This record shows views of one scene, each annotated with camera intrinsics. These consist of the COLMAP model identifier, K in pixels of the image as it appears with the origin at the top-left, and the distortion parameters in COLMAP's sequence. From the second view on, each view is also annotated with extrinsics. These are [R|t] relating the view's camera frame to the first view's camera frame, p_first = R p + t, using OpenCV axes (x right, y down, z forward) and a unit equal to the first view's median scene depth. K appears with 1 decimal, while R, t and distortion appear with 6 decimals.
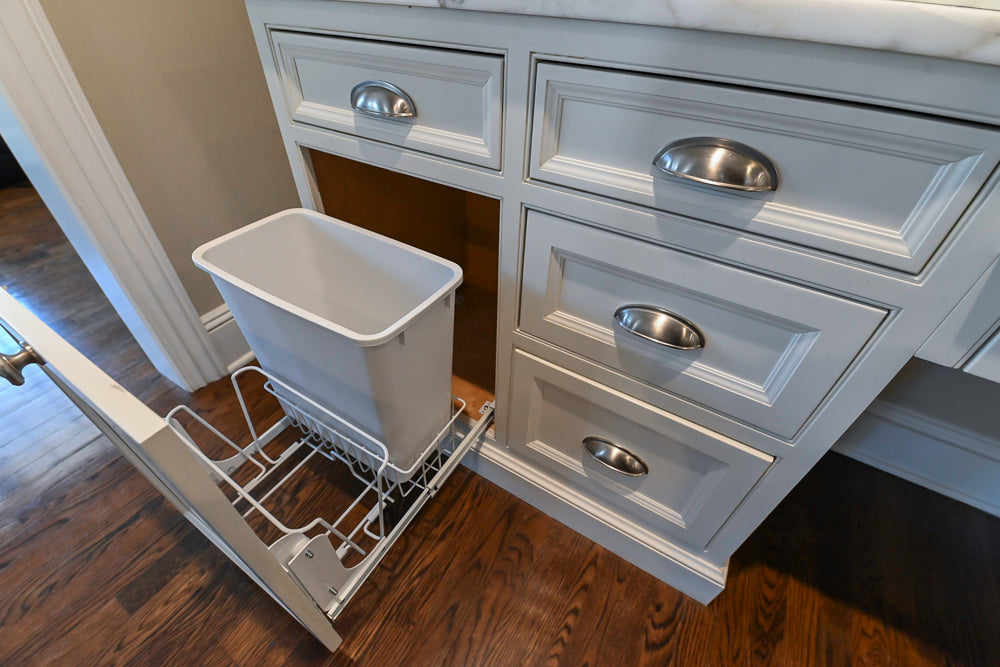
lens RADIAL K [[416.7, 0, 503.0], [0, 416.7, 323.9], [0, 0, 1]] dist [-0.019978, -0.004070]
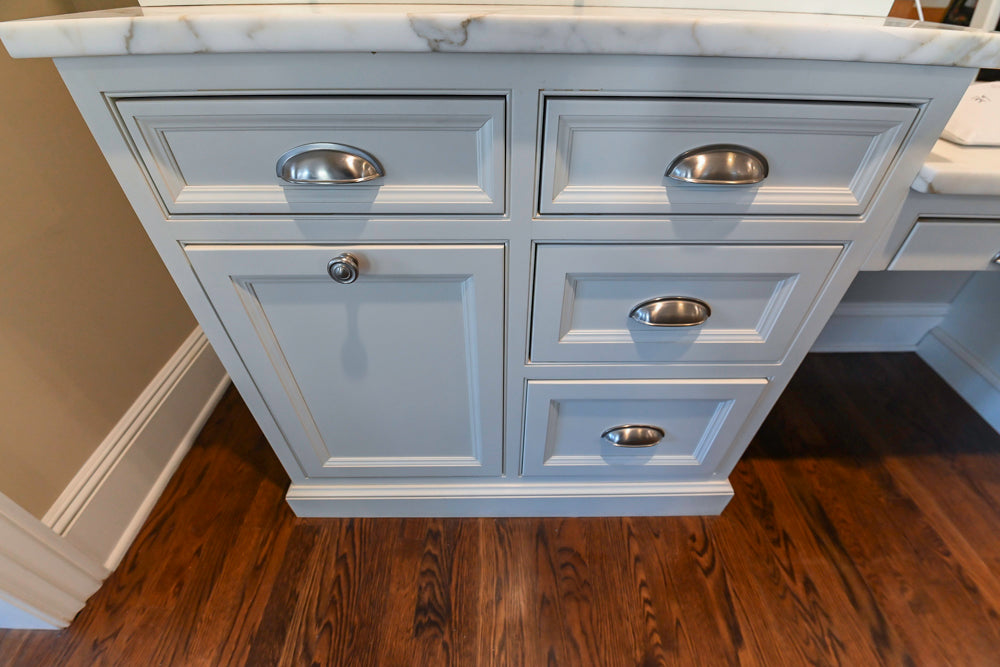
lens RADIAL K [[416.7, 0, 503.0], [0, 416.7, 323.9], [0, 0, 1]] dist [-0.019978, -0.004070]
pose [[0.852064, -0.351872, 0.387521, -0.415264], [0.350474, 0.933407, 0.076935, -0.191128], [-0.388786, 0.070262, 0.918645, 0.145397]]
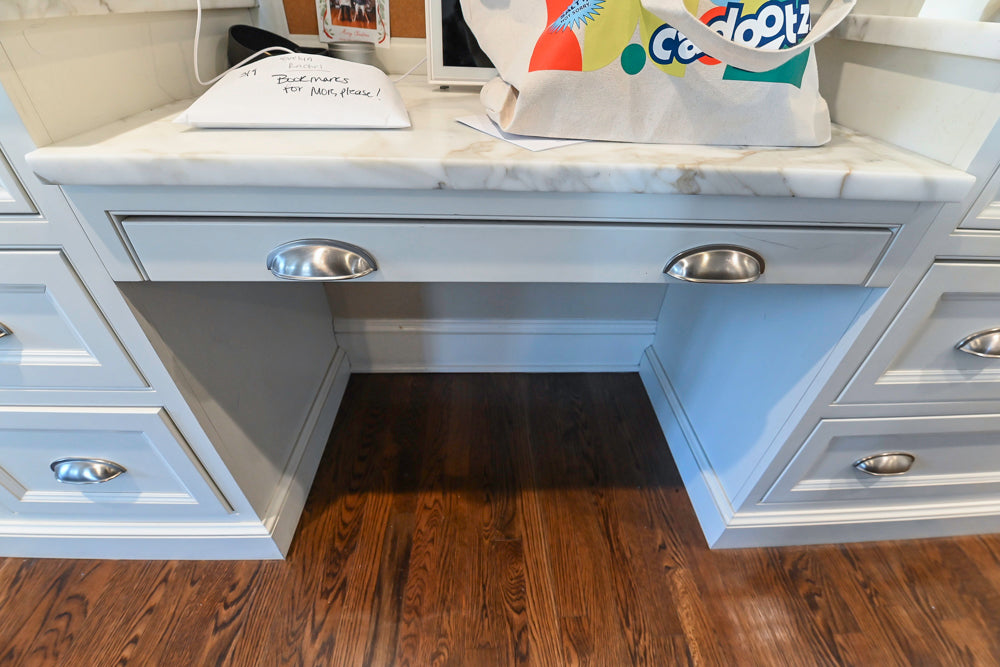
lens RADIAL K [[416.7, 0, 503.0], [0, 416.7, 323.9], [0, 0, 1]] dist [-0.019978, -0.004070]
pose [[0.836468, -0.335495, 0.433318, 0.956769], [0.346297, 0.936420, 0.056535, 0.348367], [-0.424735, 0.102767, 0.899466, -0.329922]]
